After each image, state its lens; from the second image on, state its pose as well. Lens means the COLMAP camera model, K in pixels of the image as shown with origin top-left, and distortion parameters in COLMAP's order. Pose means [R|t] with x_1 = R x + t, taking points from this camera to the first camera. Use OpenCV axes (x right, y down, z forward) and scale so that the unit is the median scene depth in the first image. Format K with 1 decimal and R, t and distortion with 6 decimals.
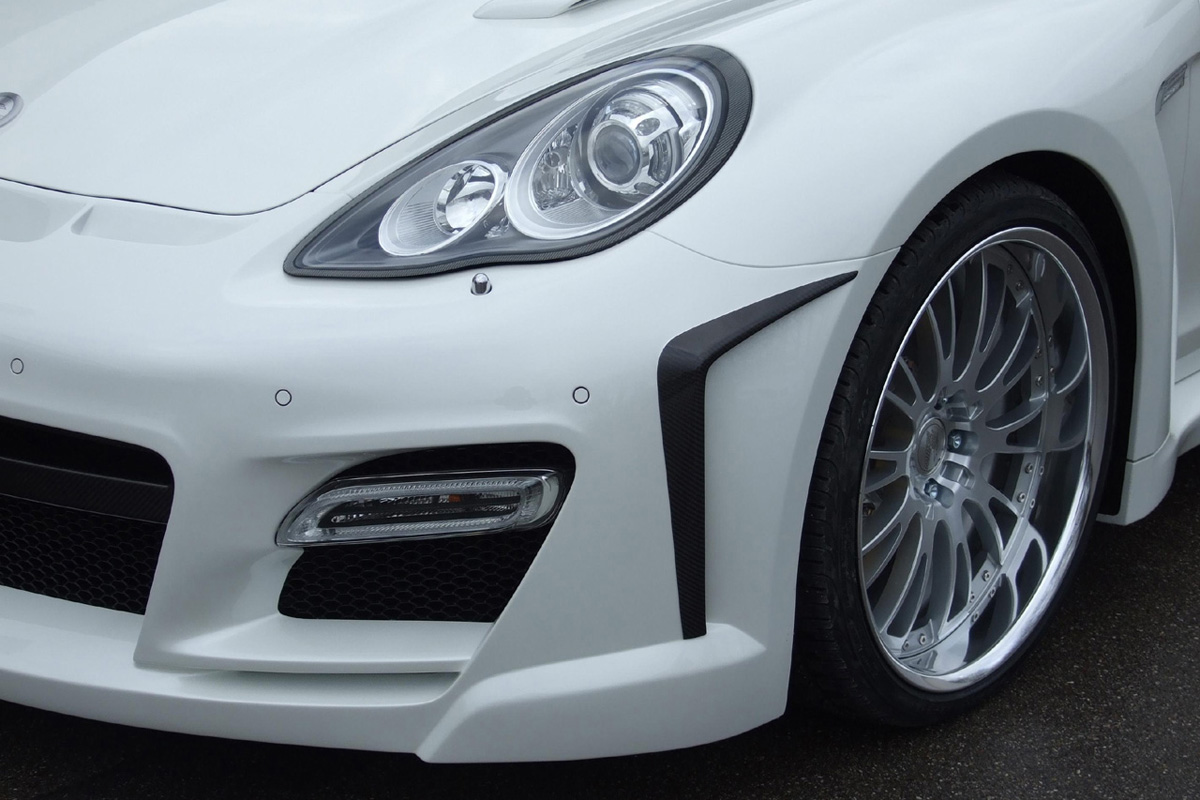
lens RADIAL K [[2692.6, 0, 570.9], [0, 2692.6, 349.3], [0, 0, 1]] dist [0.032000, 0.000000]
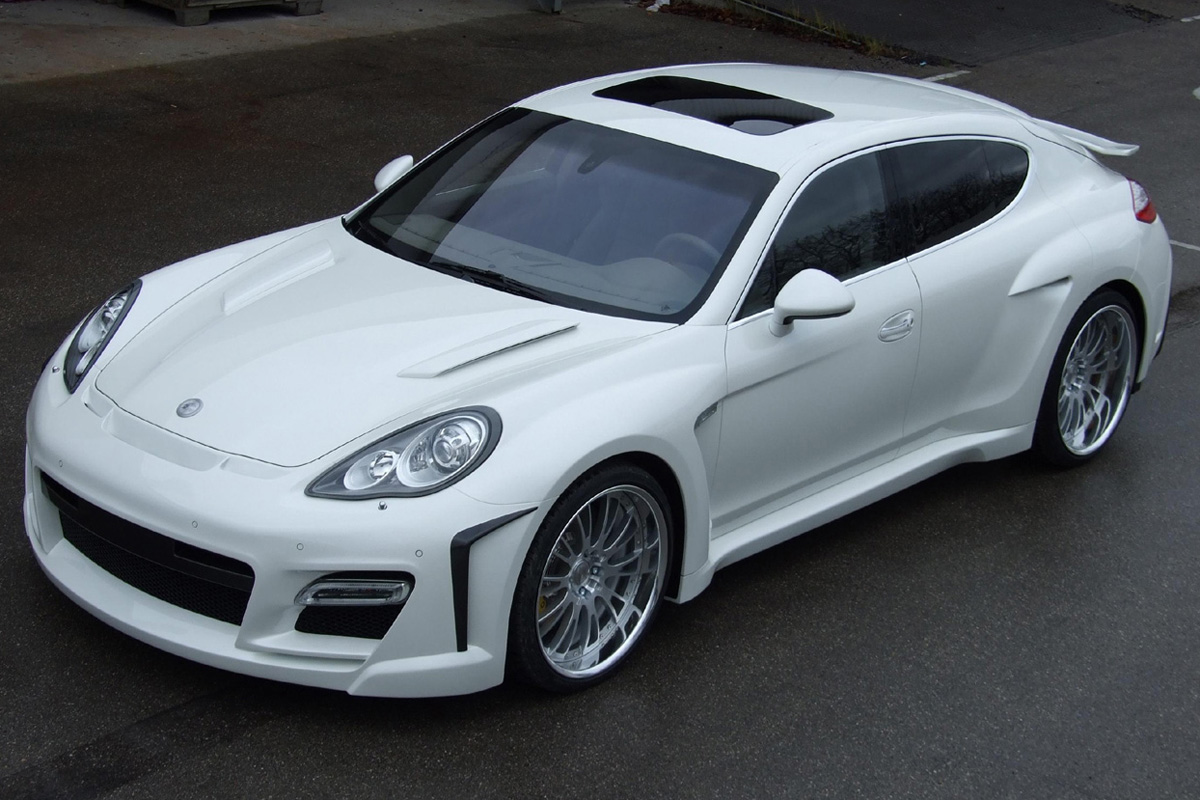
lens RADIAL K [[2192.4, 0, 600.9], [0, 2192.4, 400.0], [0, 0, 1]] dist [-0.094311, 0.000000]
pose [[0.997982, 0.063132, -0.006839, 0.169761], [-0.062913, 0.997610, 0.028583, -0.185600], [0.008627, -0.028095, 0.999568, -0.980335]]
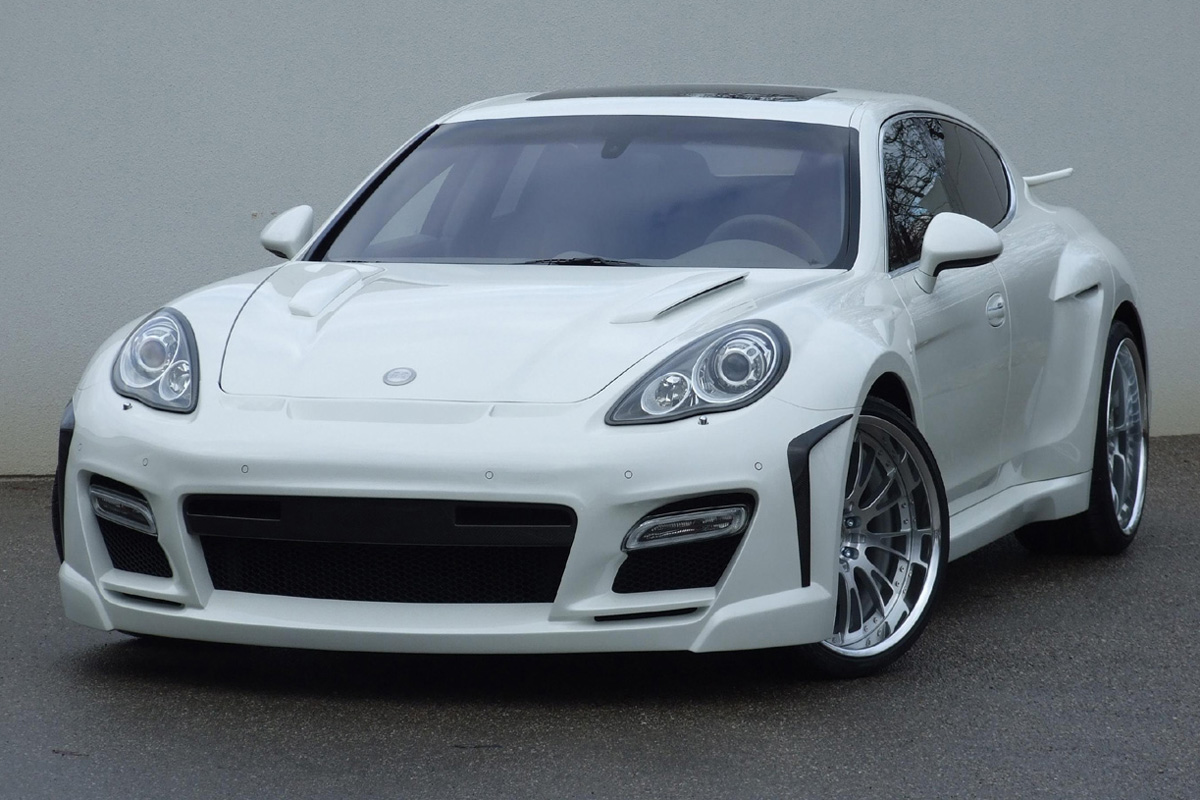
lens RADIAL K [[4782.8, 0, 600.9], [0, 4782.8, 400.1], [0, 0, 1]] dist [0.009531, 0.000000]
pose [[0.929186, -0.040235, 0.367417, -1.451088], [0.120335, 0.972830, -0.197791, 0.676526], [-0.349476, 0.227997, 0.908781, -2.337514]]
